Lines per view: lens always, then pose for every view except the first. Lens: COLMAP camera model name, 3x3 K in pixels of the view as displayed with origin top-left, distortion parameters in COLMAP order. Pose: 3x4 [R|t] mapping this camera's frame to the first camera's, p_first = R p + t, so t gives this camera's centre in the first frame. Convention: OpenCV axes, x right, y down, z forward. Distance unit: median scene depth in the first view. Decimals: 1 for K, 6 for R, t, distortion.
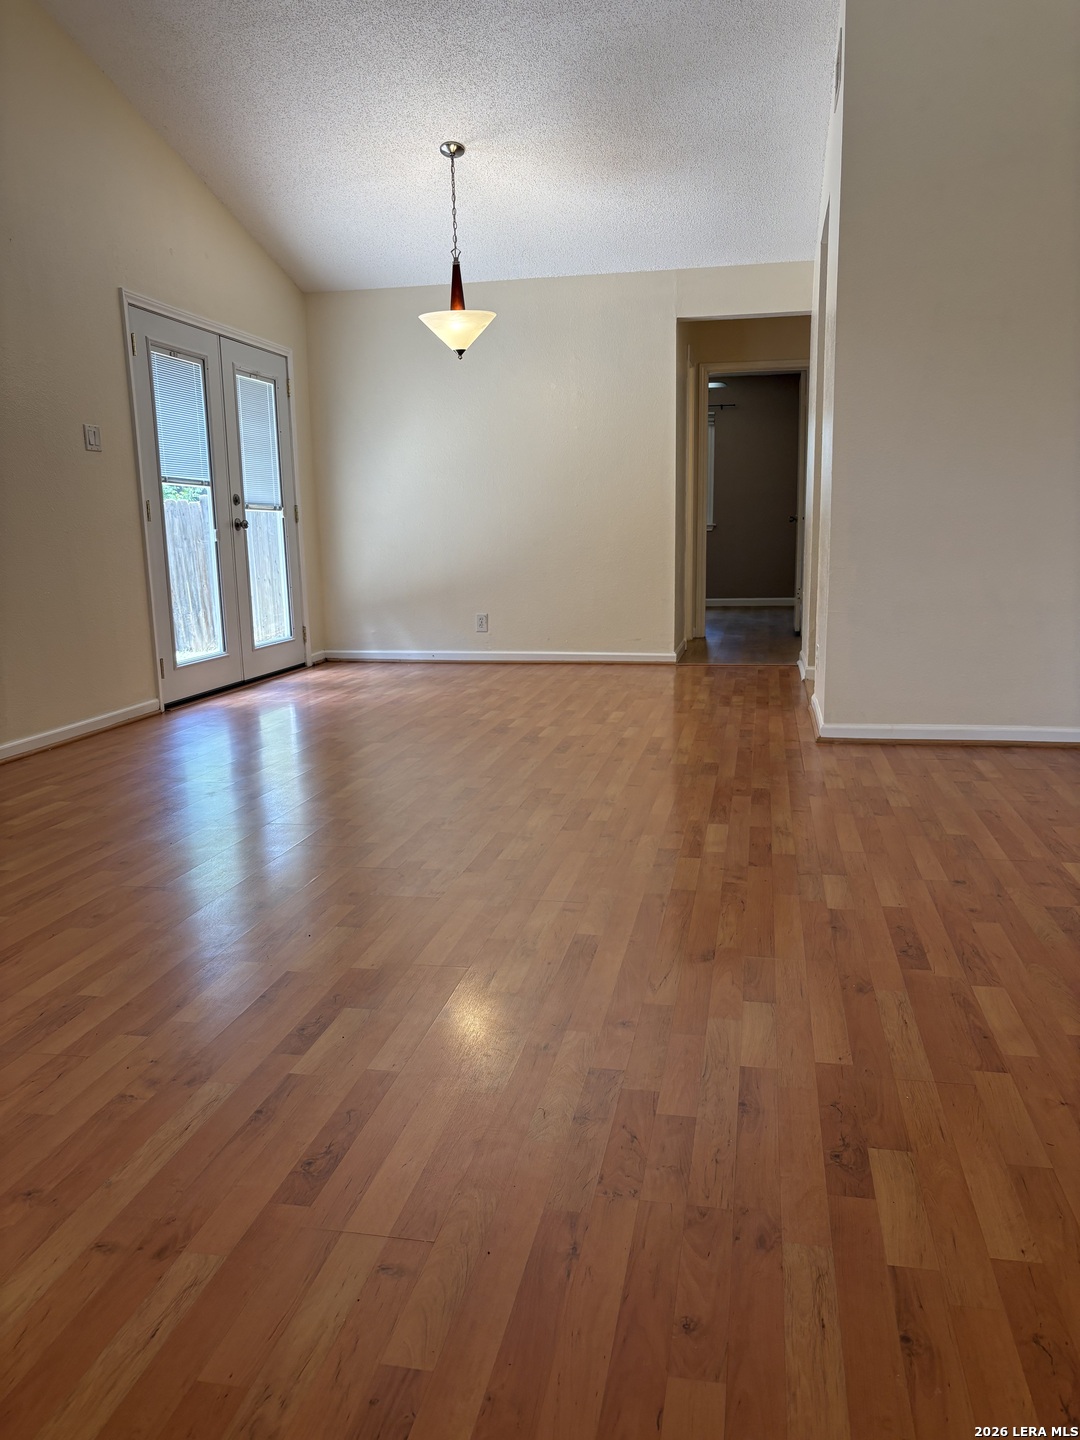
lens RADIAL K [[1092.2, 0, 540.0], [0, 1092.2, 720.0], [0, 0, 1]] dist [0.003952, 0.001791]
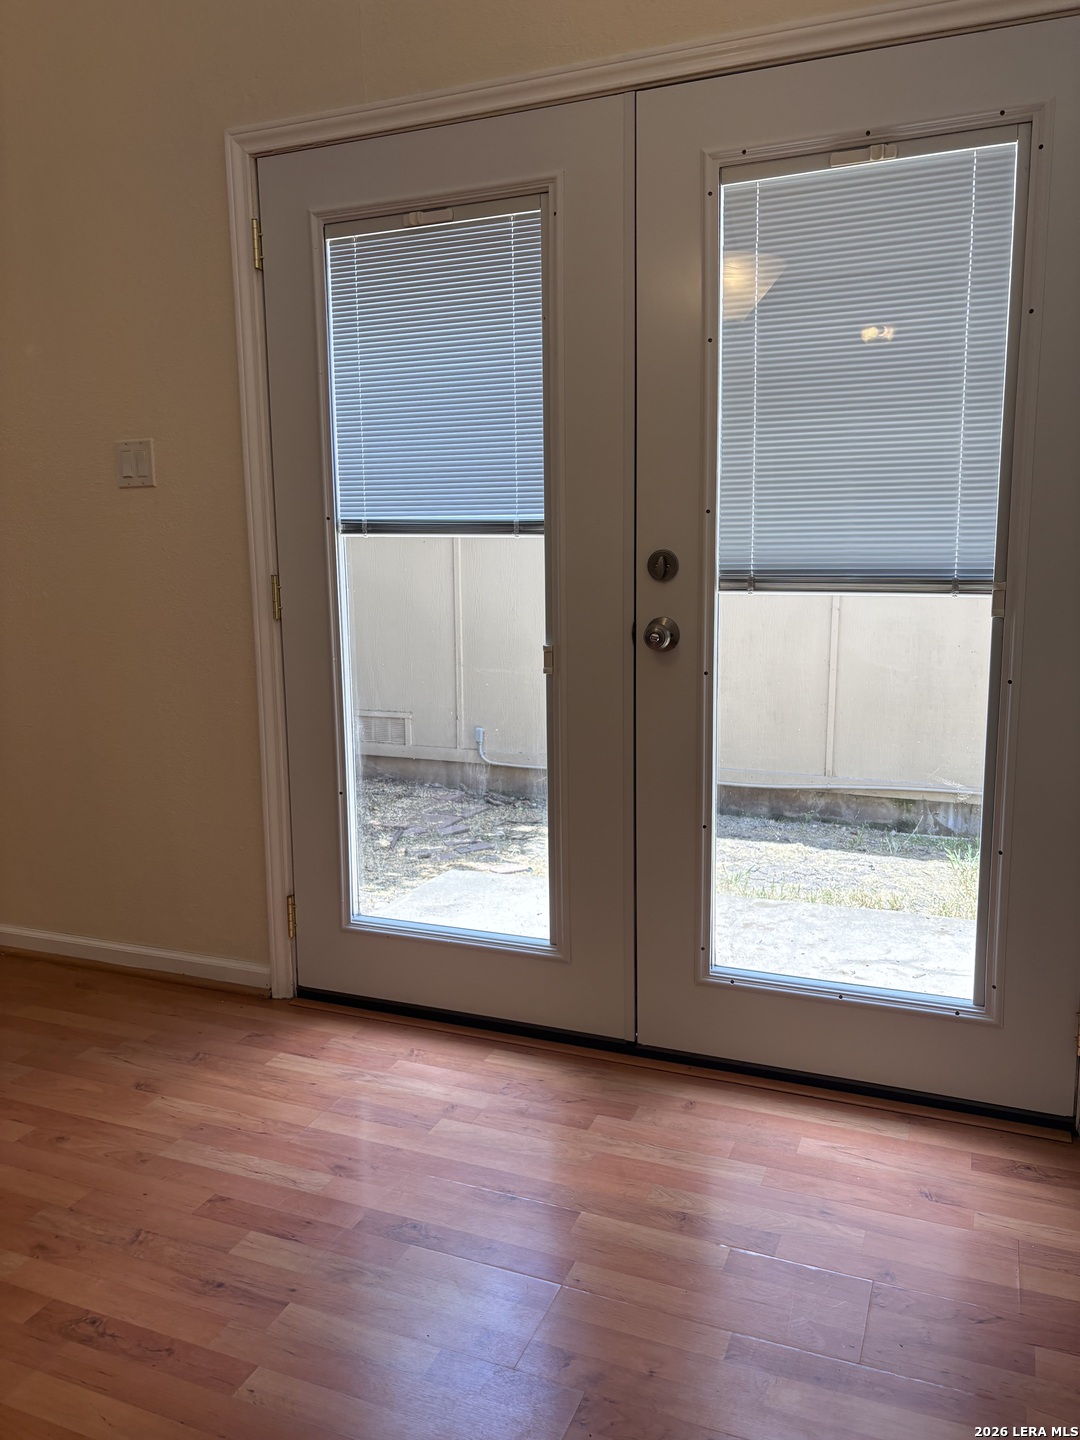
lens RADIAL K [[1092.2, 0, 540.0], [0, 1092.2, 720.0], [0, 0, 1]] dist [0.003952, 0.001791]
pose [[-0.193653, 0.188715, -0.962749, 0.079601], [-0.153999, 0.963313, 0.219802, -0.233355], [0.968908, 0.190828, -0.157486, 1.065651]]
